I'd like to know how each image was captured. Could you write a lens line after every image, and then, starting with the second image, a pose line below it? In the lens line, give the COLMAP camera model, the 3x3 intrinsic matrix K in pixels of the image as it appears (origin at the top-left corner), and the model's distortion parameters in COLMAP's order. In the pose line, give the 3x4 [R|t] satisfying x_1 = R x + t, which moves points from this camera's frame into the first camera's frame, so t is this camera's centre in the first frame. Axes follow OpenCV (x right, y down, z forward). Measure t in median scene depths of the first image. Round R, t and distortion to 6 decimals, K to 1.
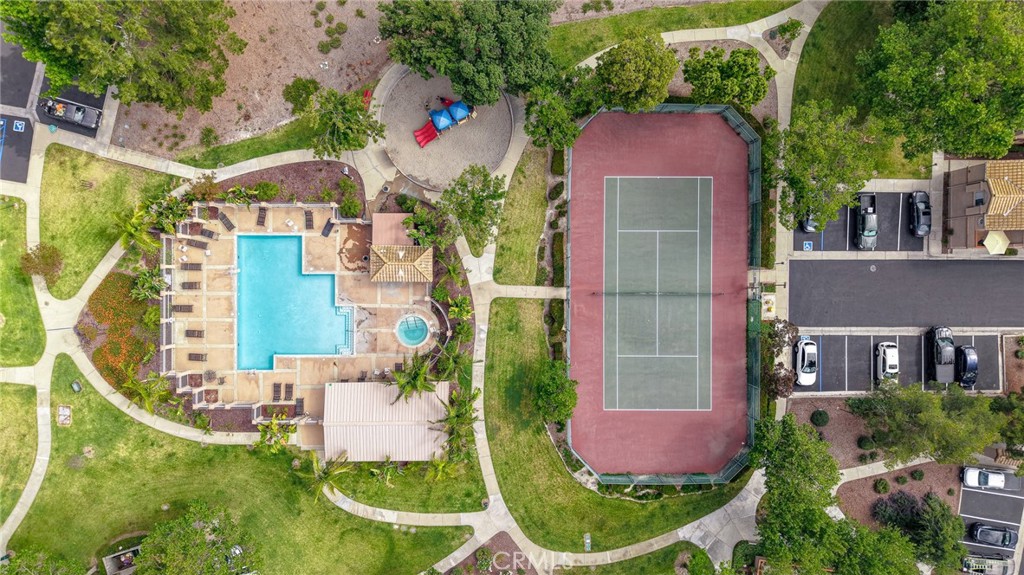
lens RADIAL K [[680.8, 0, 512.0], [0, 680.8, 287.5], [0, 0, 1]] dist [0.037918, -0.049171]
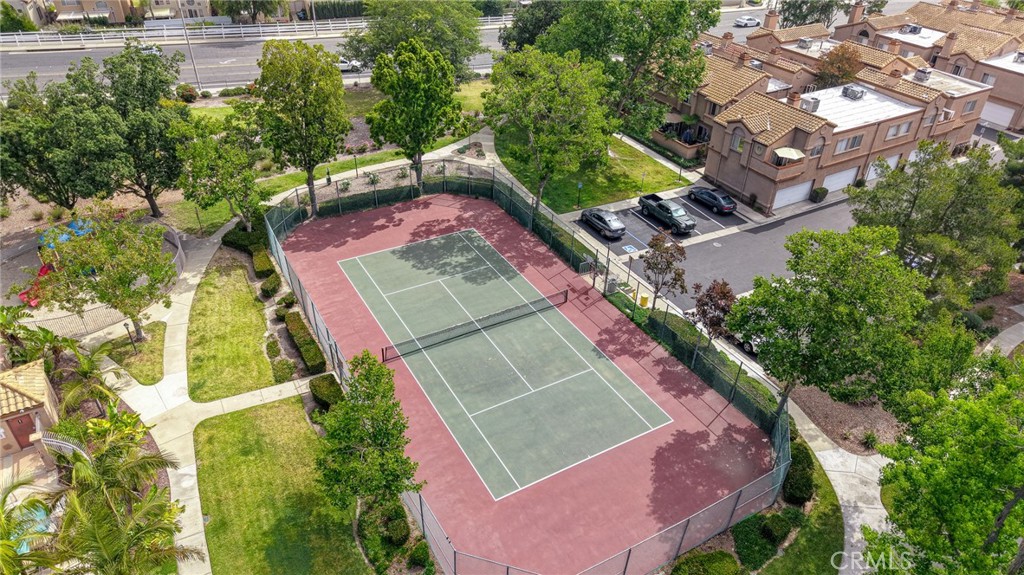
lens RADIAL K [[680.8, 0, 512.0], [0, 680.8, 287.5], [0, 0, 1]] dist [0.037918, -0.049171]
pose [[0.865778, -0.291262, 0.406934, -0.003039], [0.500389, 0.493596, -0.711318, 0.455242], [0.006319, 0.819469, 0.573089, 0.630084]]
